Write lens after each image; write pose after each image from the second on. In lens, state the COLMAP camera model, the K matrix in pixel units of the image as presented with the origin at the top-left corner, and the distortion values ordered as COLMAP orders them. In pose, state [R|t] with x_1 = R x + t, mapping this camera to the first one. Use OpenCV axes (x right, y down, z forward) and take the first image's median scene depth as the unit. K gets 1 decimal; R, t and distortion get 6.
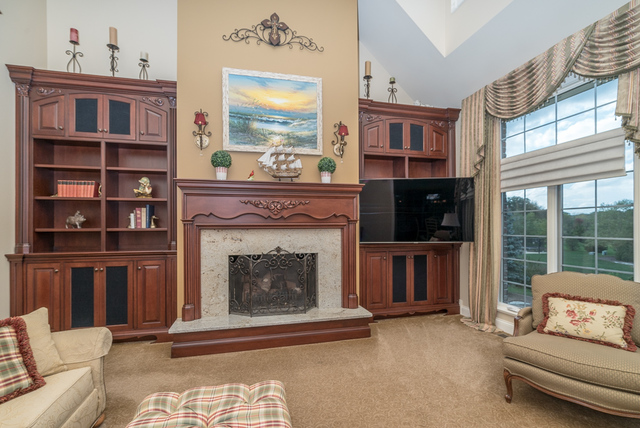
lens RADIAL K [[295.4, 0, 313.2], [0, 295.4, 224.2], [0, 0, 1]] dist [0.000495, 0.005068]
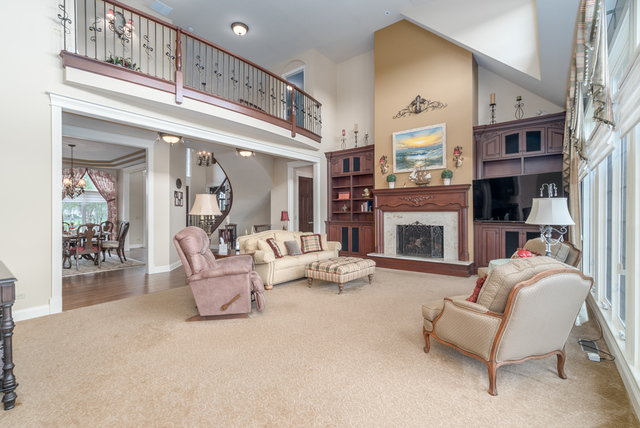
lens RADIAL K [[295.4, 0, 318.7], [0, 295.4, 212.3], [0, 0, 1]] dist [0.000495, 0.005068]
pose [[0.614119, 0.002204, -0.789210, 0.967238], [0.010992, 0.999875, 0.011346, -0.008808], [0.789137, -0.015642, 0.614018, -0.650314]]
